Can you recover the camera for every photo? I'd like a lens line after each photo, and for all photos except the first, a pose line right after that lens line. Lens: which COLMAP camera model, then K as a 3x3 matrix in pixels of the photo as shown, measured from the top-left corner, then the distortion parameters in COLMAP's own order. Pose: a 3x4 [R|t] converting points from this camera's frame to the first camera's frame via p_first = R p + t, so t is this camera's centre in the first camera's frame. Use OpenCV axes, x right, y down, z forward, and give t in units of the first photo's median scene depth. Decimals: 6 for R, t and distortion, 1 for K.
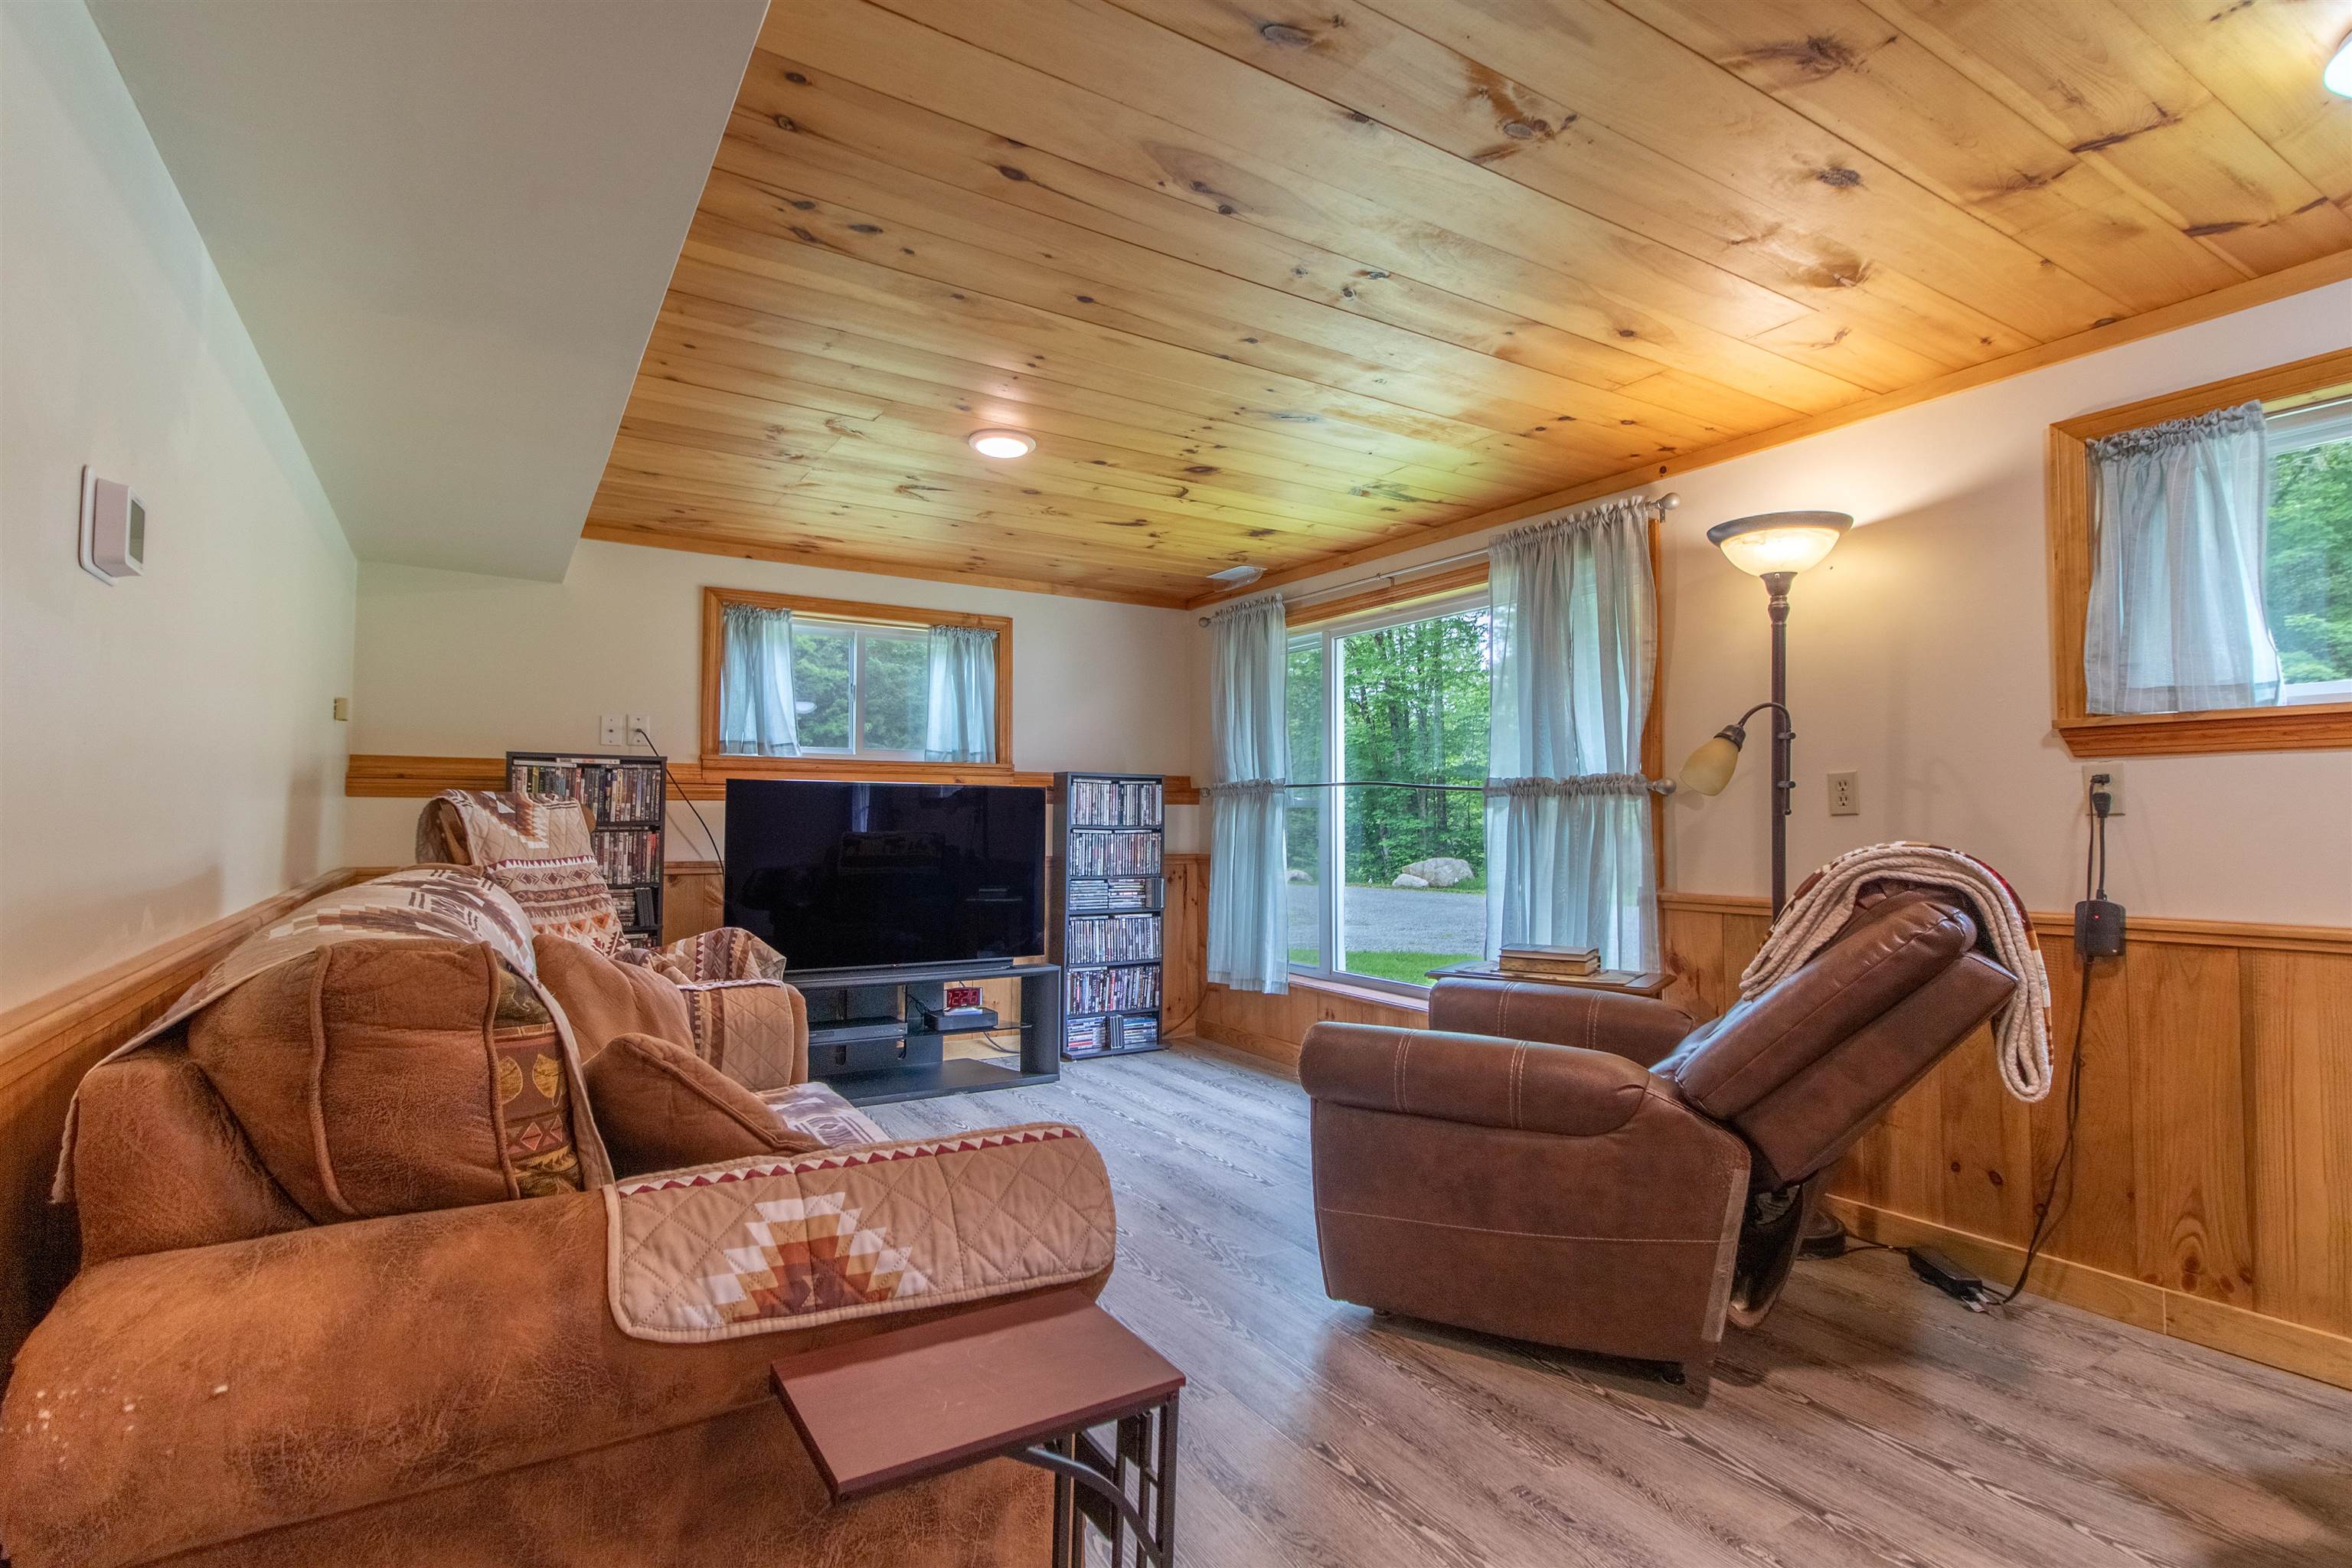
lens RADIAL K [[1105.4, 0, 1174.8], [0, 1105.4, 789.2], [0, 0, 1]] dist [-0.000685, -0.000459]
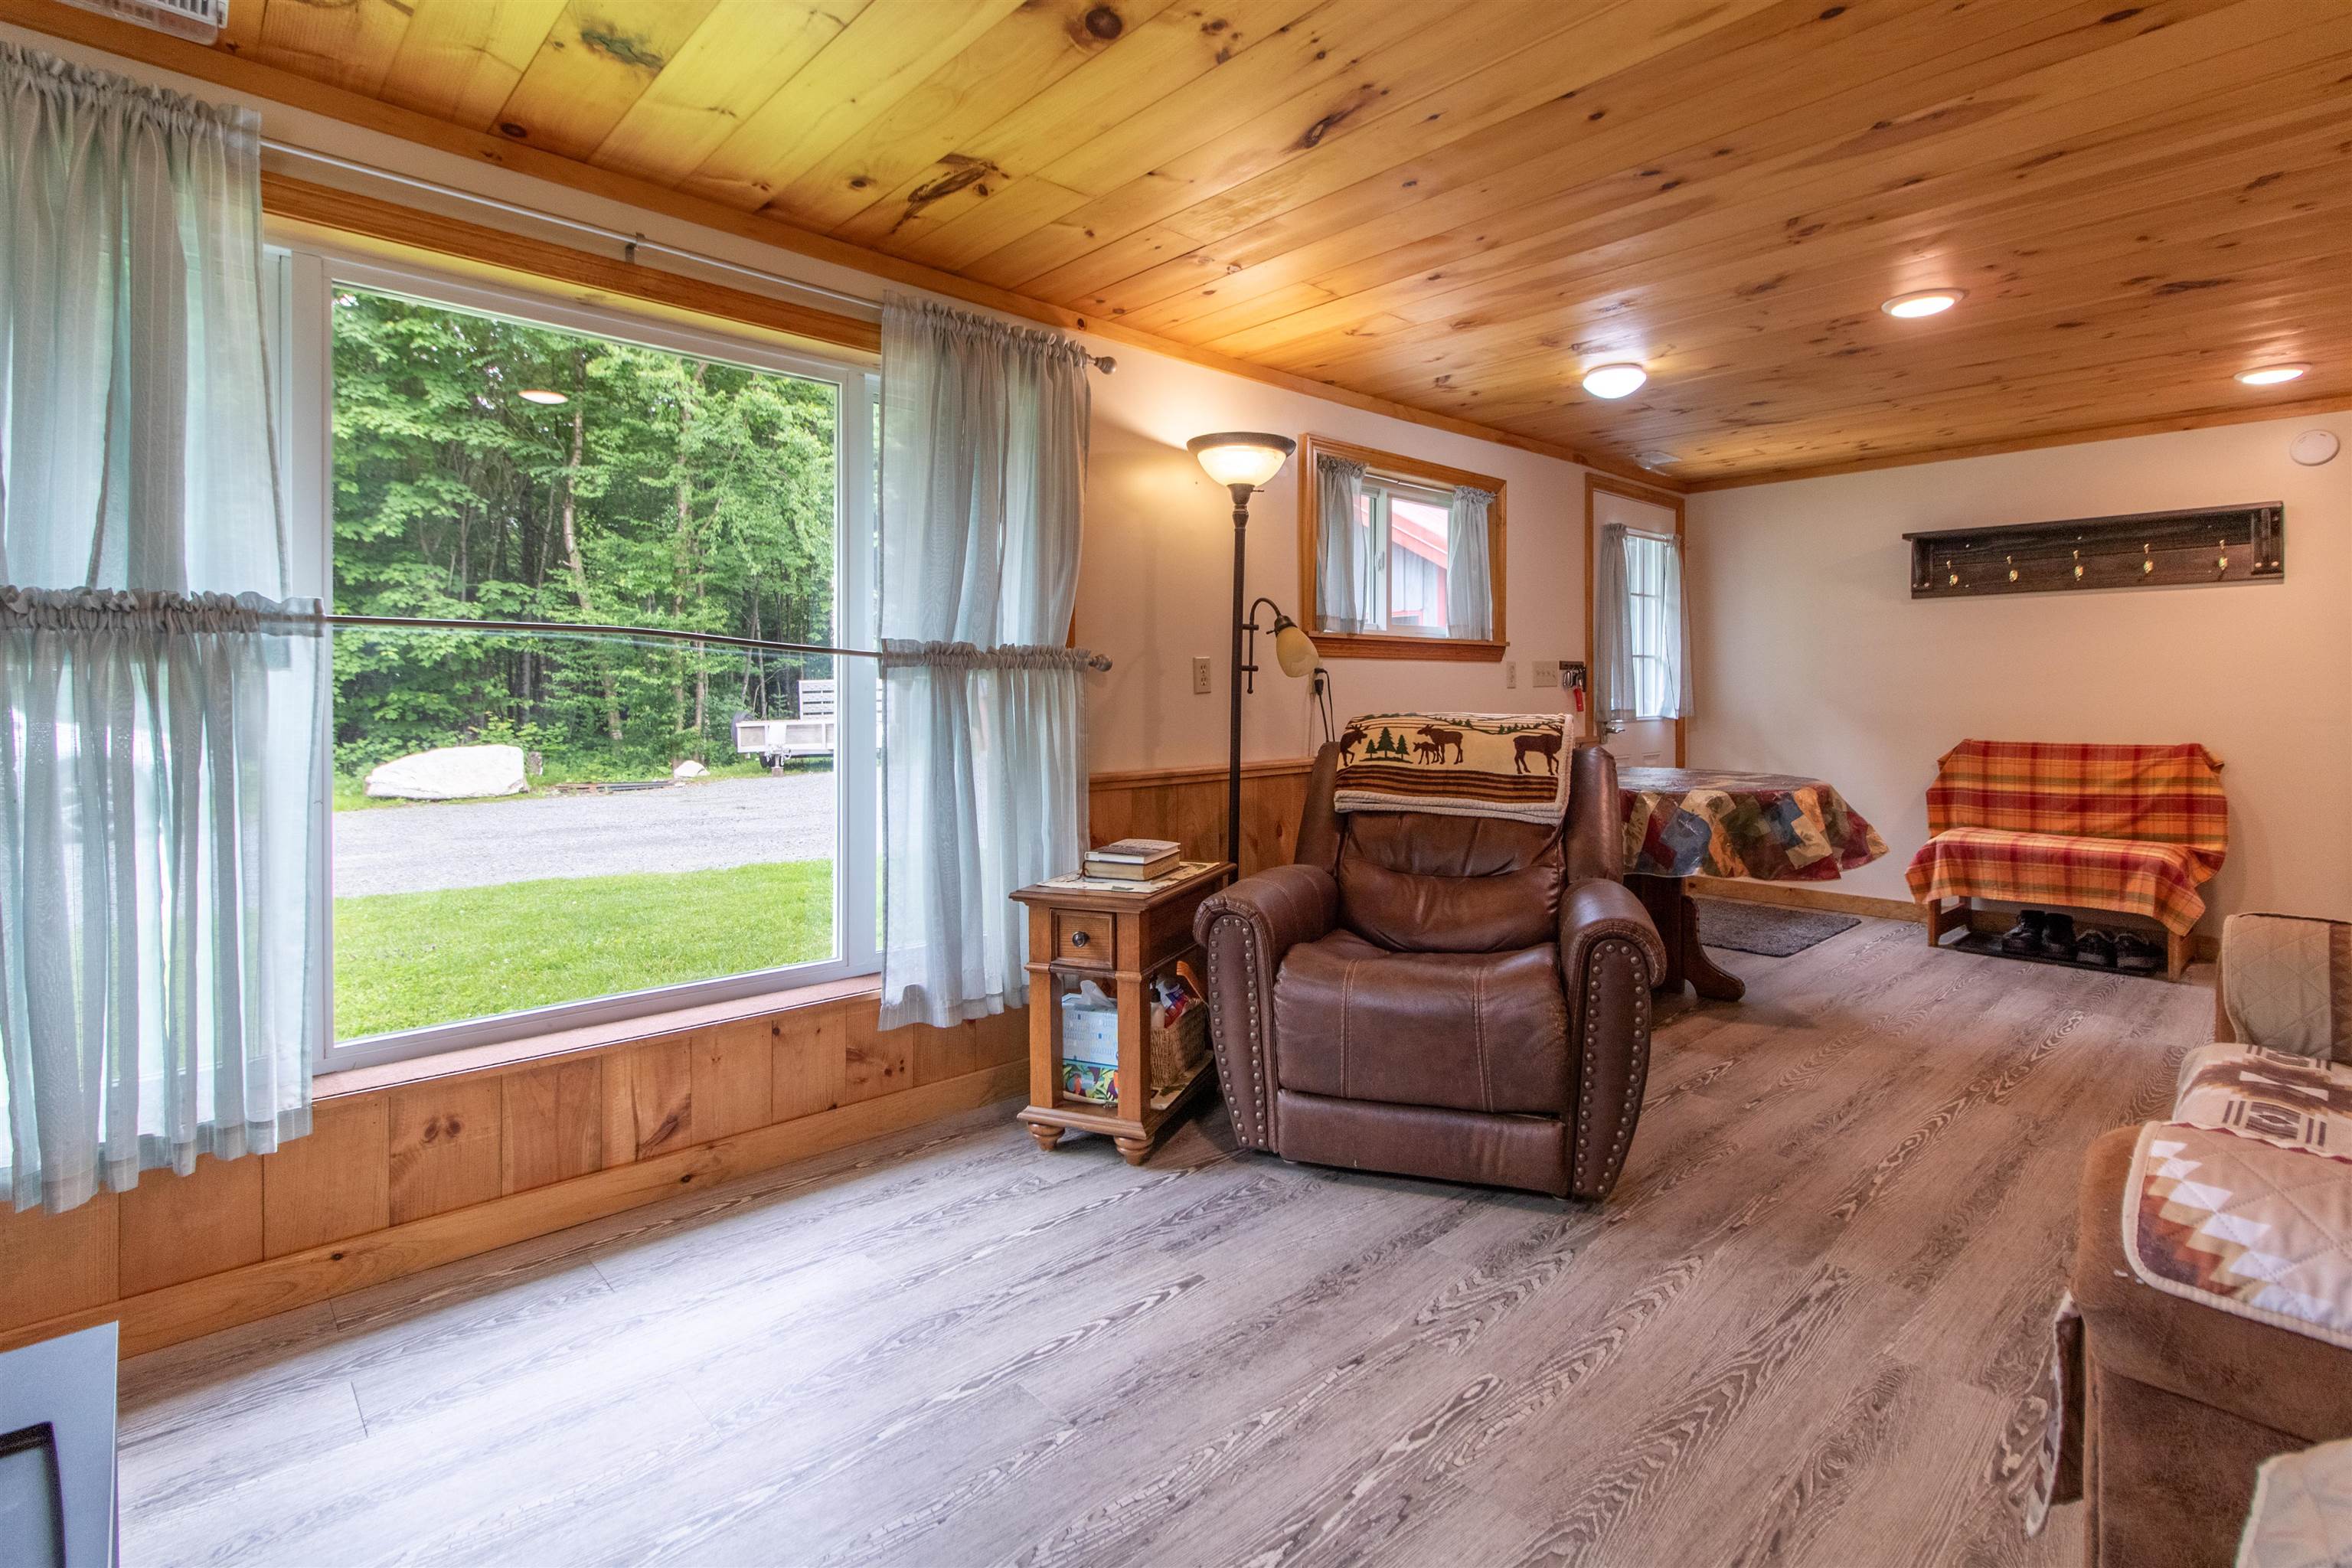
lens RADIAL K [[1142.9, 0, 1186.1], [0, 1142.9, 699.4], [0, 0, 1]] dist [-0.001473, -0.000099]
pose [[-0.205336, -0.007698, 0.978661, -0.610105], [-0.027082, 0.999631, 0.002181, 0.028273], [-0.978317, -0.026057, -0.205468, 1.274163]]
